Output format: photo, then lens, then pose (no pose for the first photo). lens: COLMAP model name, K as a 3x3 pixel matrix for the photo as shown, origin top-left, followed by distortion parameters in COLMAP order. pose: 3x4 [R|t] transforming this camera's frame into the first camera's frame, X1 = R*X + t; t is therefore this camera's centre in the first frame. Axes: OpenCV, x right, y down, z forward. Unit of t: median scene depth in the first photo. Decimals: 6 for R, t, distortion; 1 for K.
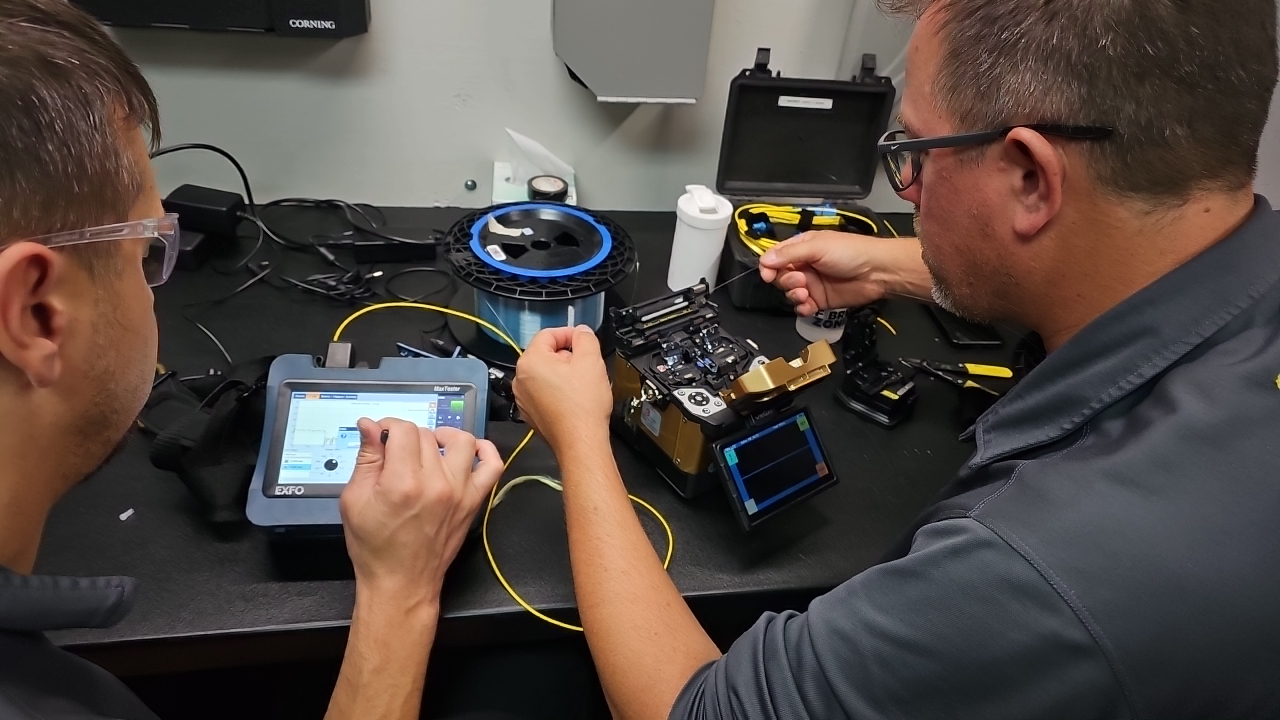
lens RADIAL K [[832.4, 0, 640.0], [0, 832.4, 360.0], [0, 0, 1]] dist [0.066956, -0.092766]
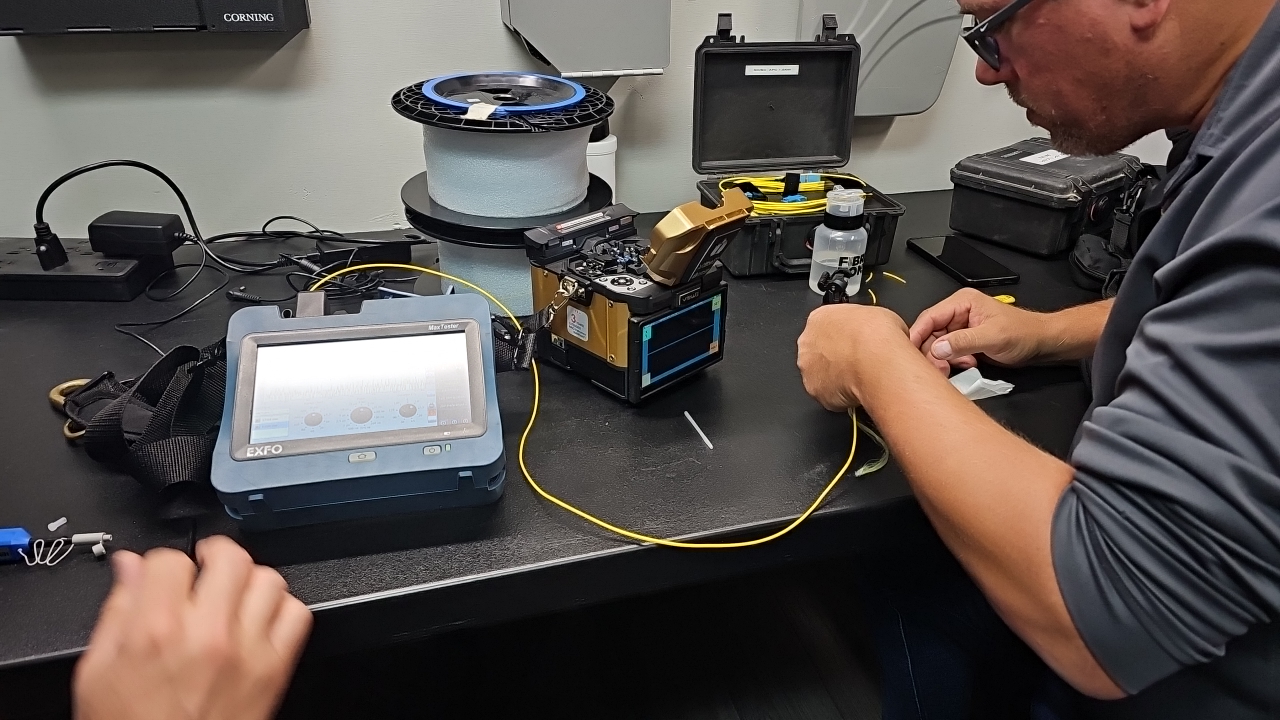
lens RADIAL K [[832.4, 0, 640.0], [0, 832.4, 360.0], [0, 0, 1]] dist [0.066956, -0.092766]
pose [[0.989797, -0.122755, 0.072341, -0.068425], [0.132318, 0.980235, -0.147076, 0.151215], [-0.052857, 0.155148, 0.986476, 0.108234]]
